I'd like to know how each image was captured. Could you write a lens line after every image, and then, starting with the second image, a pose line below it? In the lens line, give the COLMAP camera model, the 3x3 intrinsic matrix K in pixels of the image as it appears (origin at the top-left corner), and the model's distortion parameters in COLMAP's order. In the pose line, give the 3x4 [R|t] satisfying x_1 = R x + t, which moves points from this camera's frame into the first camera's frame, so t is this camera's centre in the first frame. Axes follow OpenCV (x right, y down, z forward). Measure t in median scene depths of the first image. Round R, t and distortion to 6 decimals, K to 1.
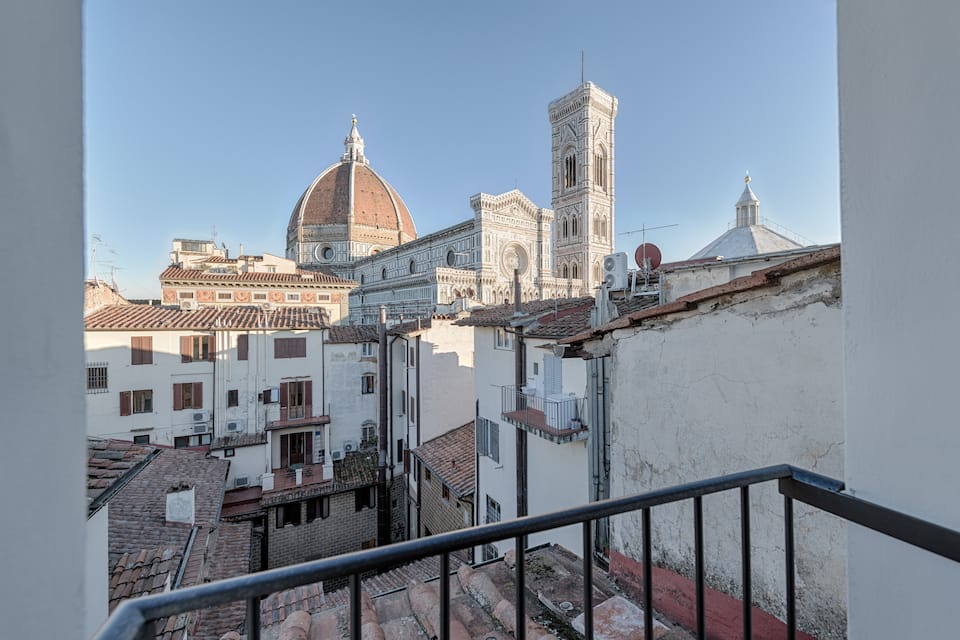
lens RADIAL K [[366.9, 0, 478.9], [0, 366.9, 318.1], [0, 0, 1]] dist [0.017983, 0.000010]
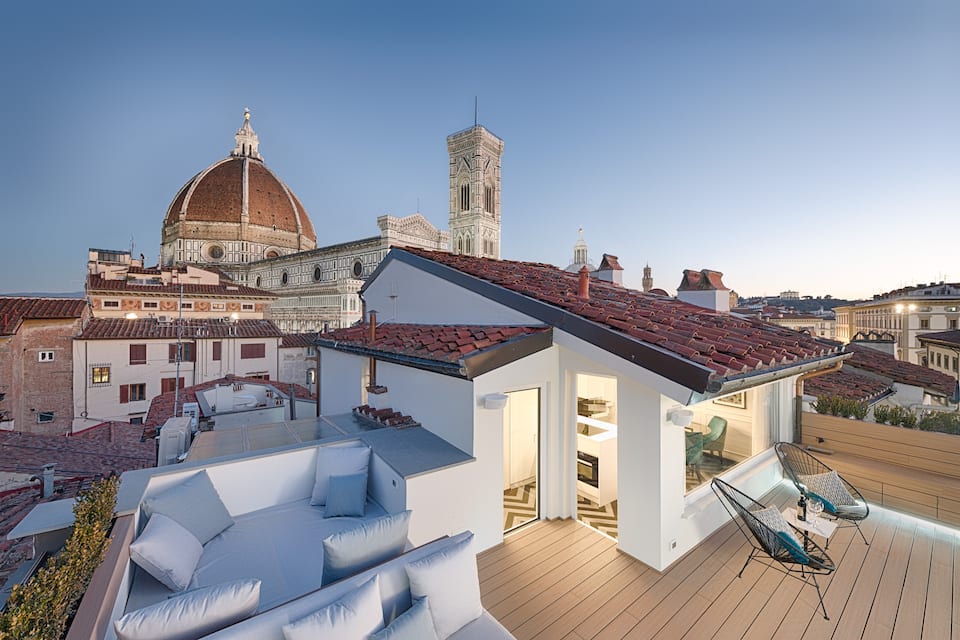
lens RADIAL K [[366.9, 0, 479.6], [0, 366.9, 321.7], [0, 0, 1]] dist [0.017983, 0.000010]
pose [[0.961914, 0.010873, 0.273135, -0.027114], [-0.012059, 0.999924, 0.002660, -0.013394], [-0.273085, -0.005853, 0.961972, -0.176201]]
